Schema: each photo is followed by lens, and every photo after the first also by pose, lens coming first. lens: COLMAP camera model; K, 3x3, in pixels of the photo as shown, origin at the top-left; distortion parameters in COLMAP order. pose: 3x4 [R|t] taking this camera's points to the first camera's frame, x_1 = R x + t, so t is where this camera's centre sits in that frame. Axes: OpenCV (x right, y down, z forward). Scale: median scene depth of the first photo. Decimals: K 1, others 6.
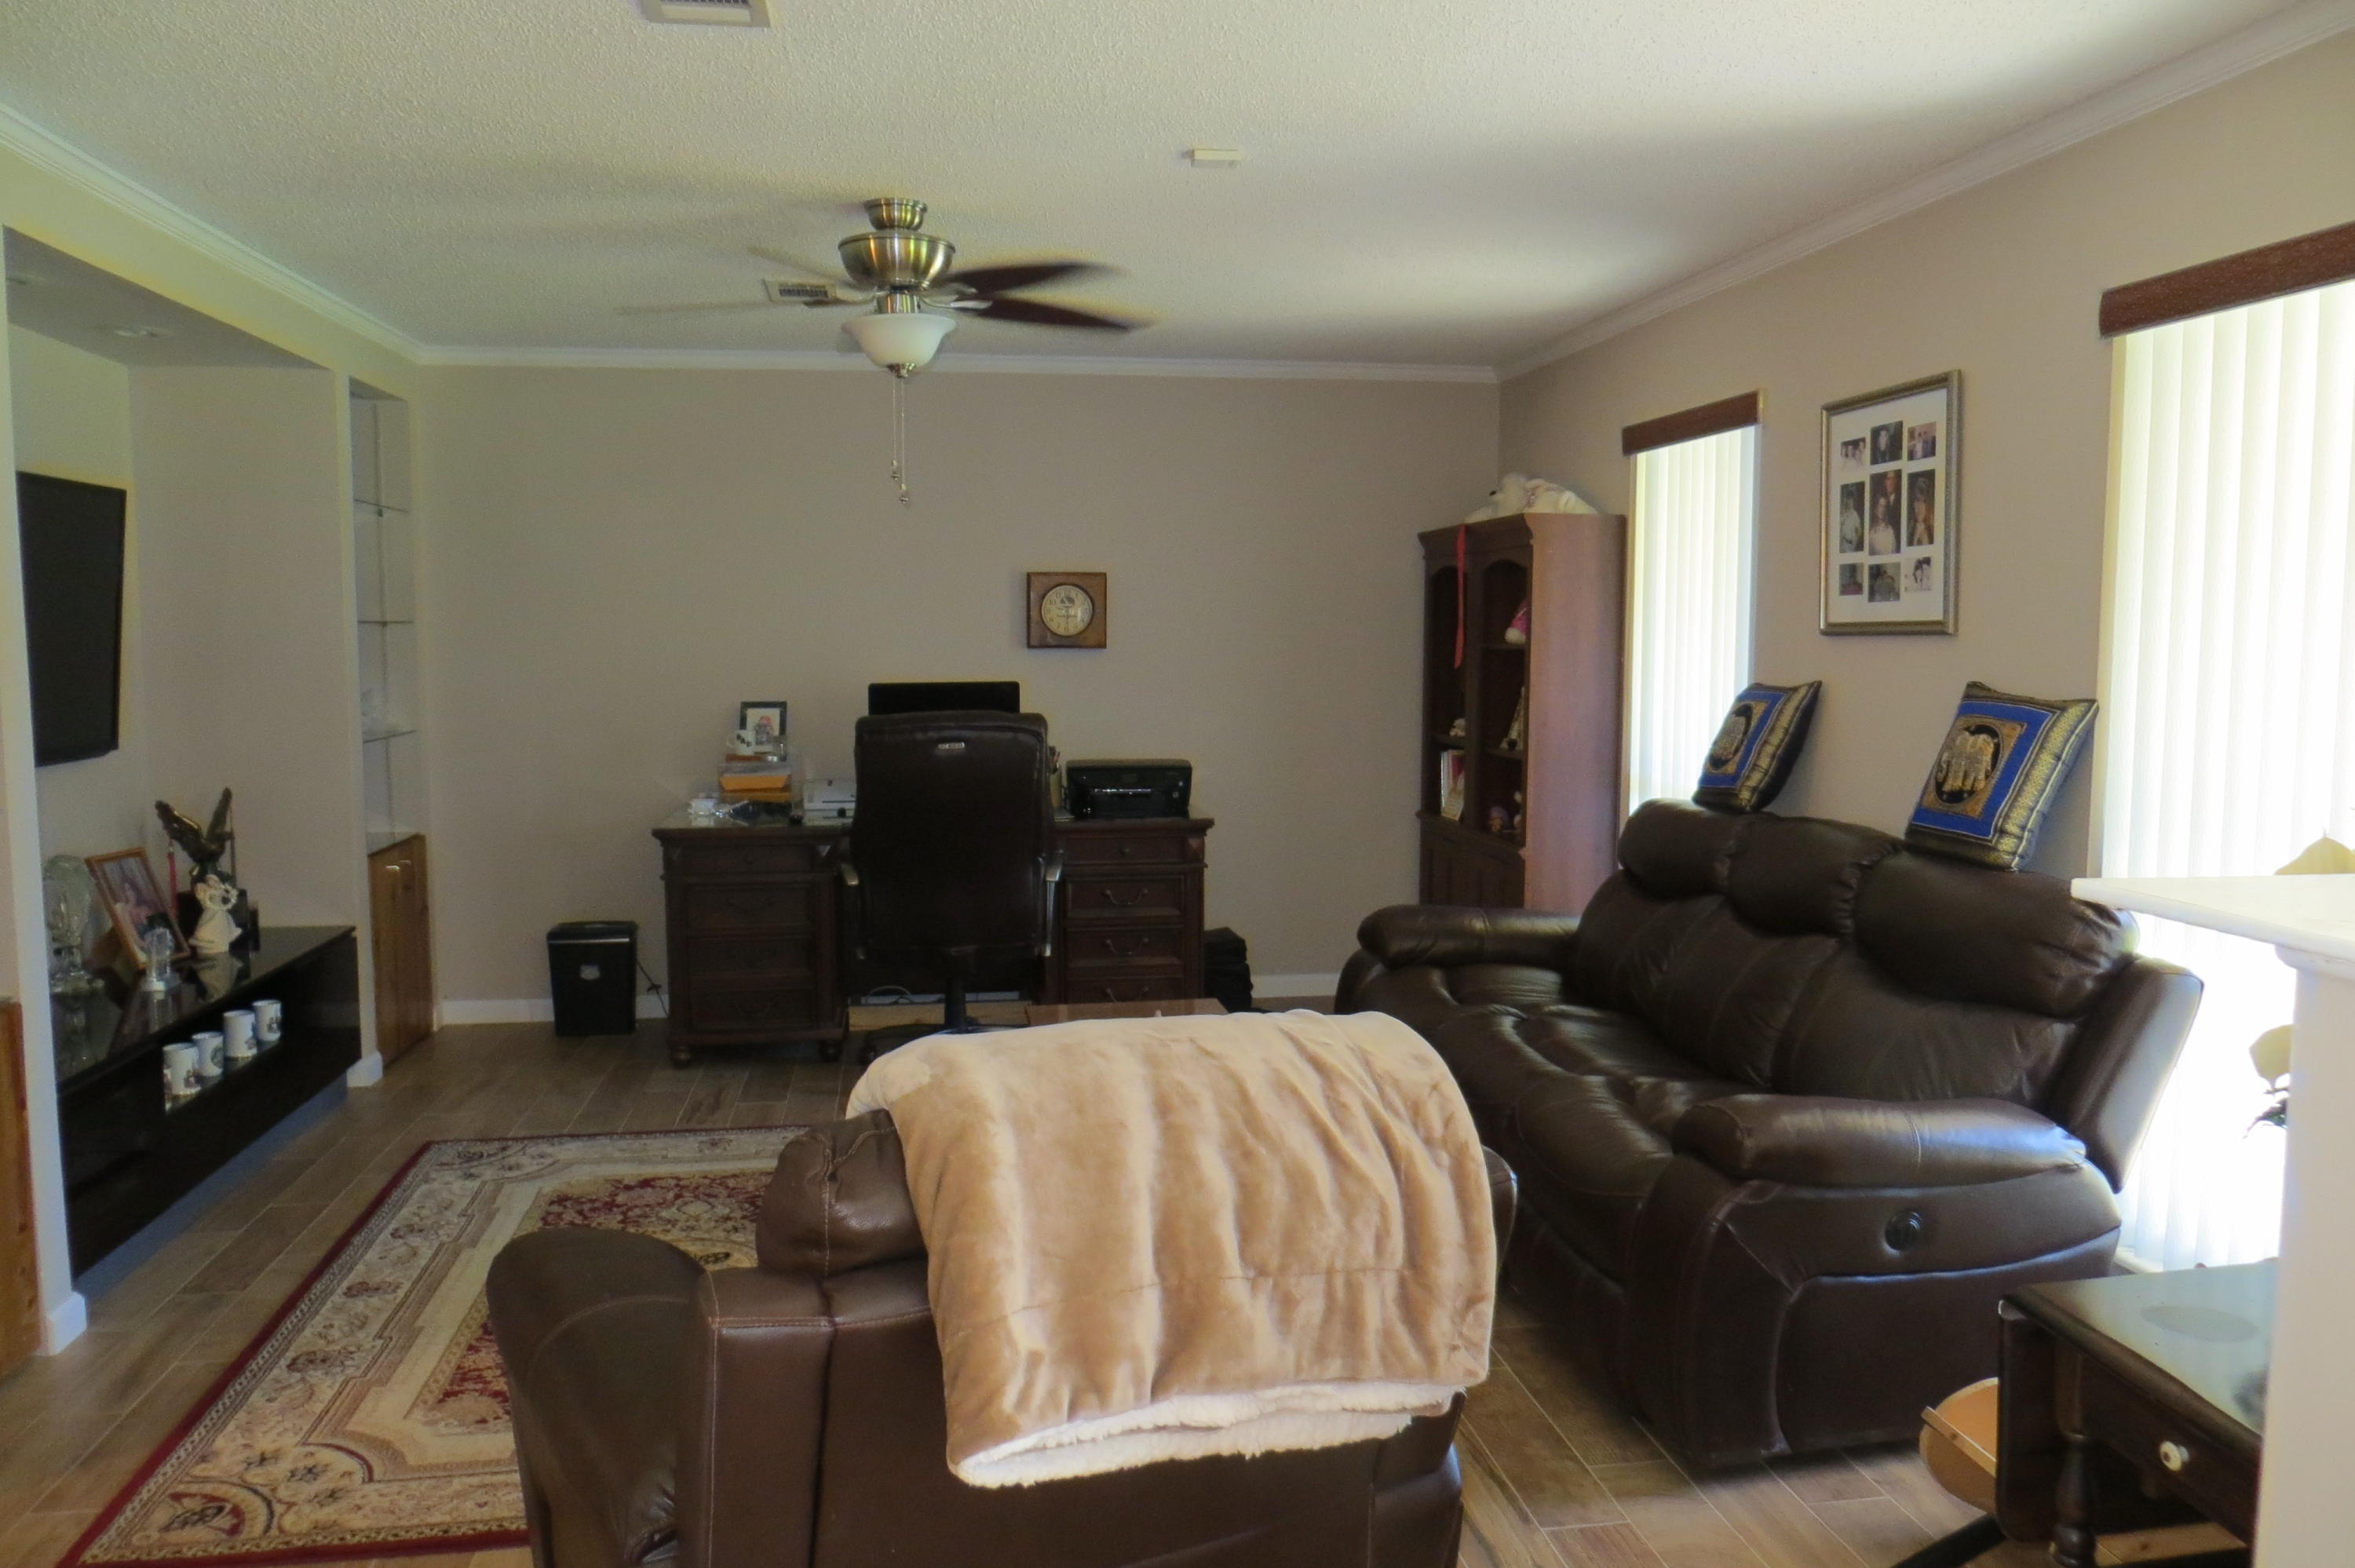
lens RADIAL K [[1761.3, 0, 1183.2], [0, 1761.3, 783.5], [0, 0, 1]] dist [-0.027980, 0.015467]
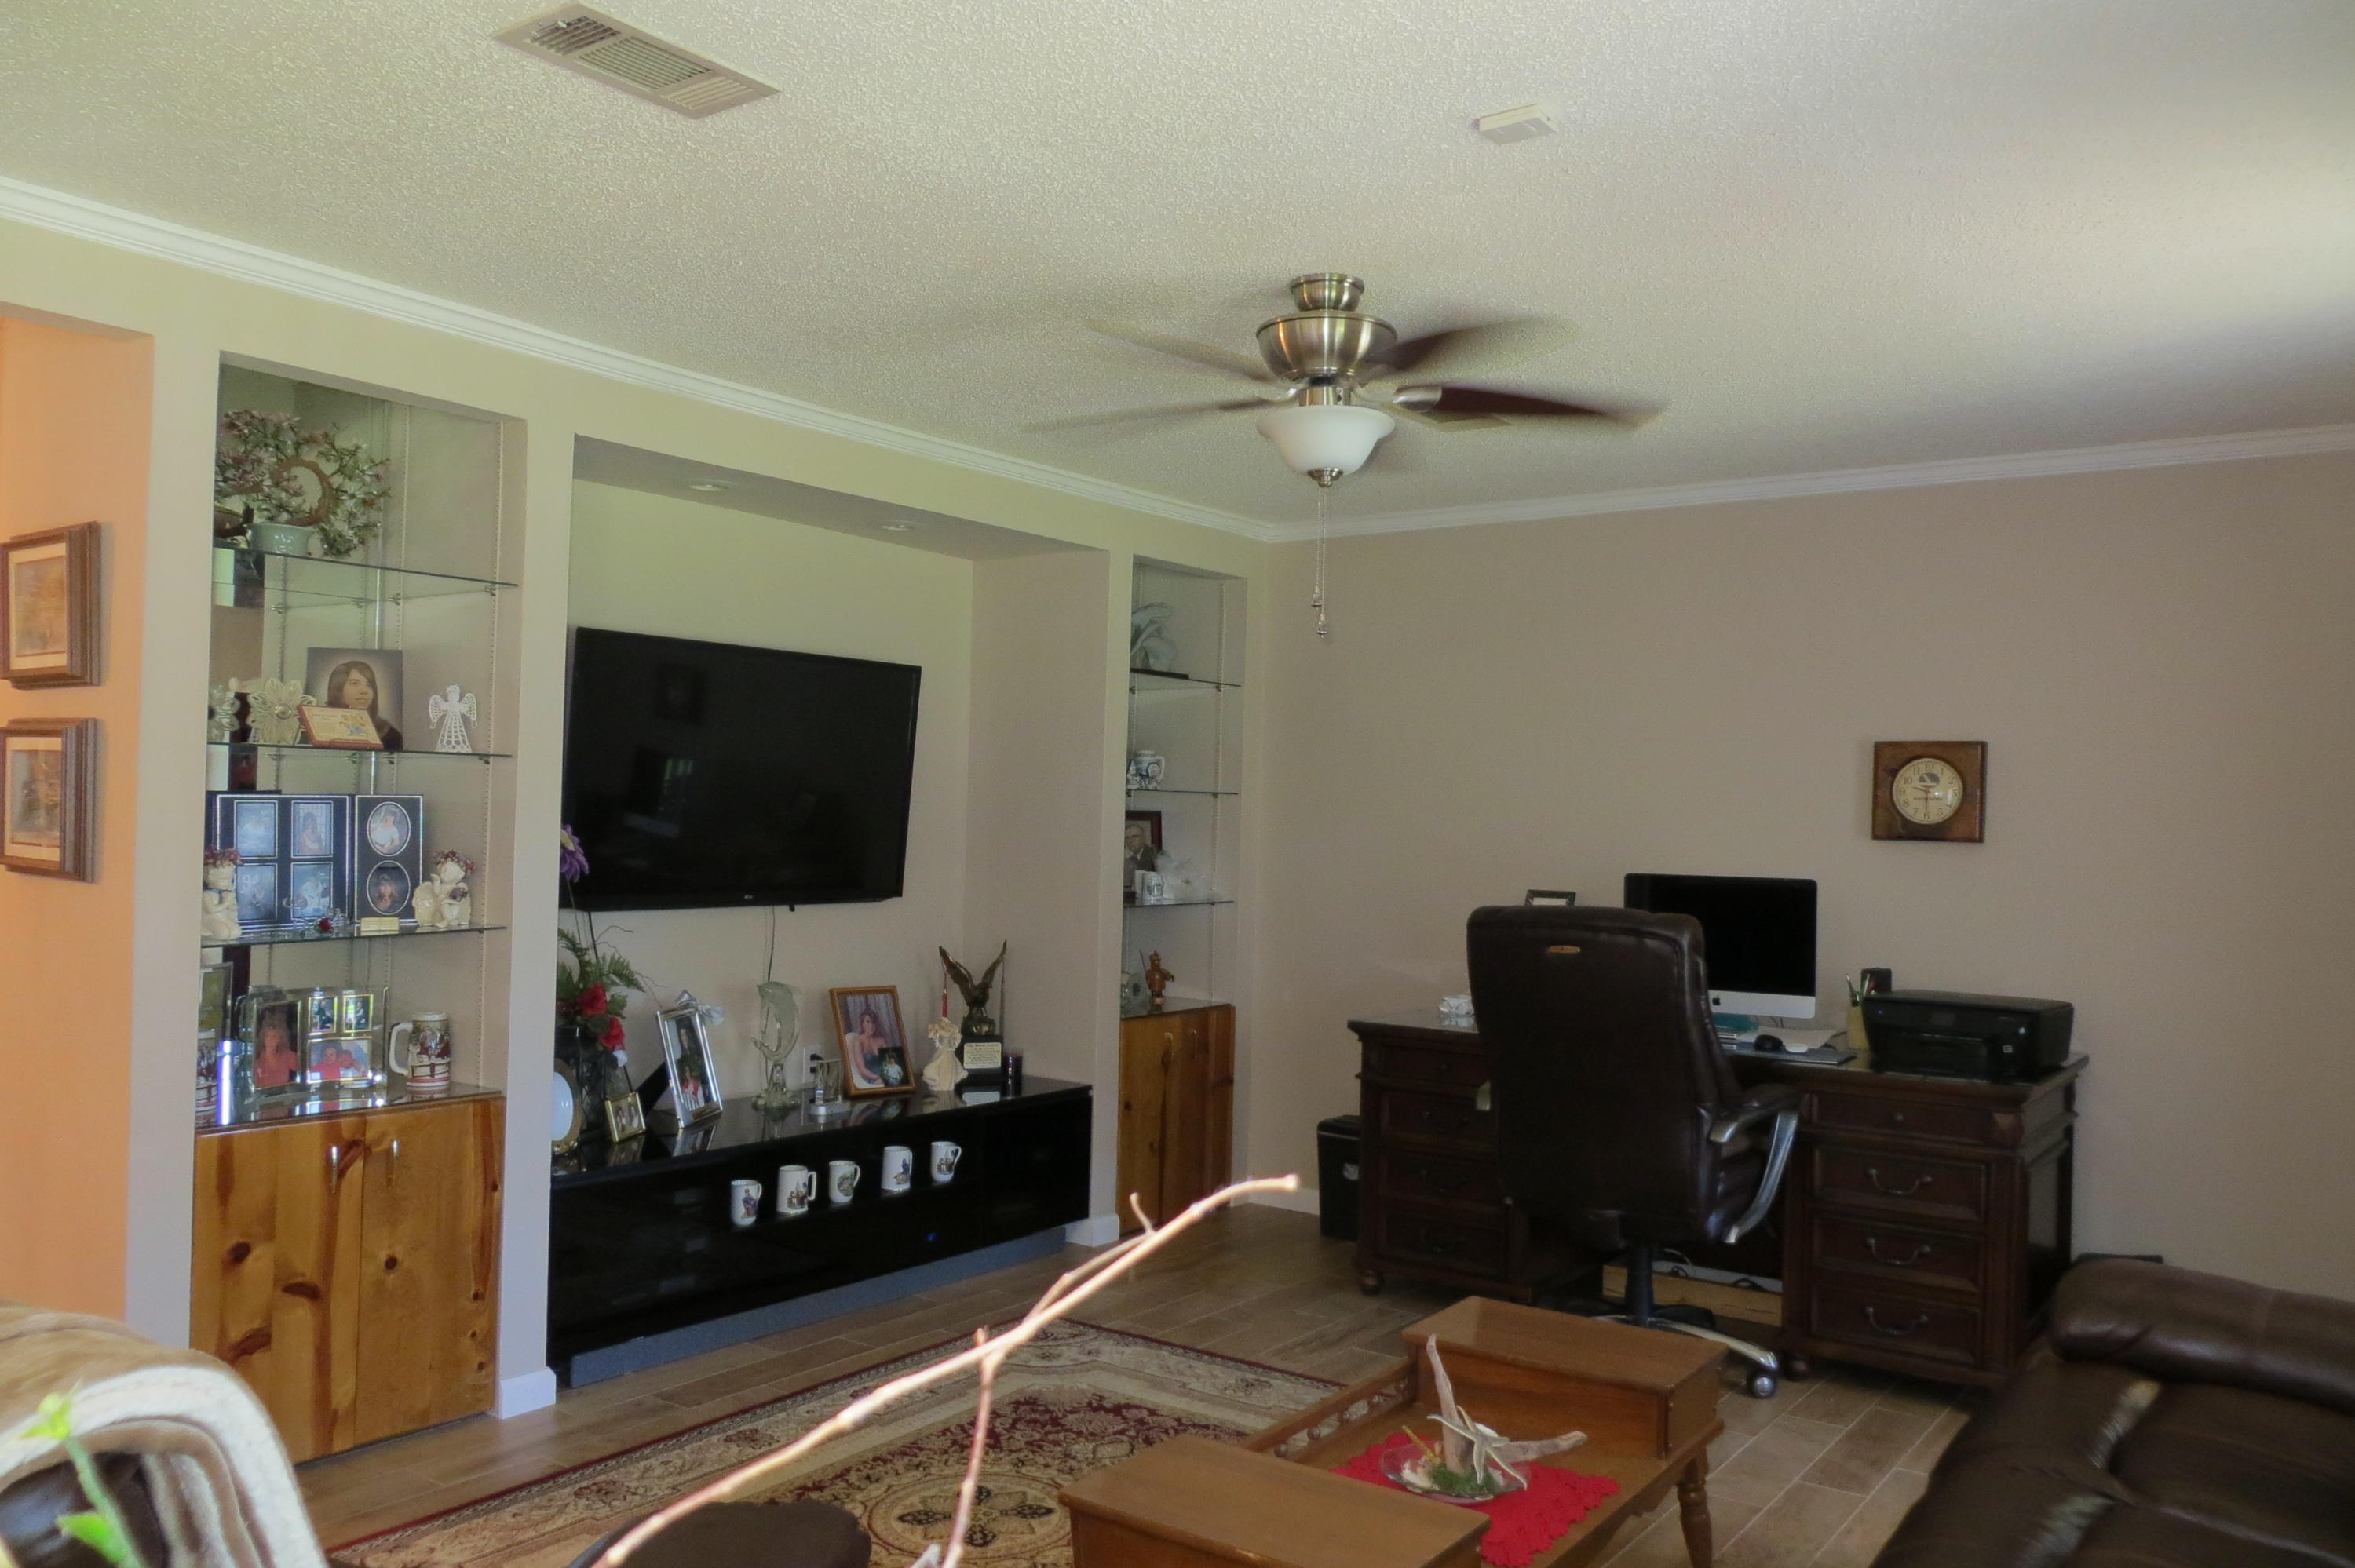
lens RADIAL K [[1761.3, 0, 1177.3], [0, 1761.3, 786.1], [0, 0, 1]] dist [-0.027980, 0.015467]
pose [[0.713676, 0.007851, -0.700432, 0.322131], [-0.088558, 0.992925, -0.079103, -0.017281], [0.694856, 0.118482, 0.709322, 0.335590]]
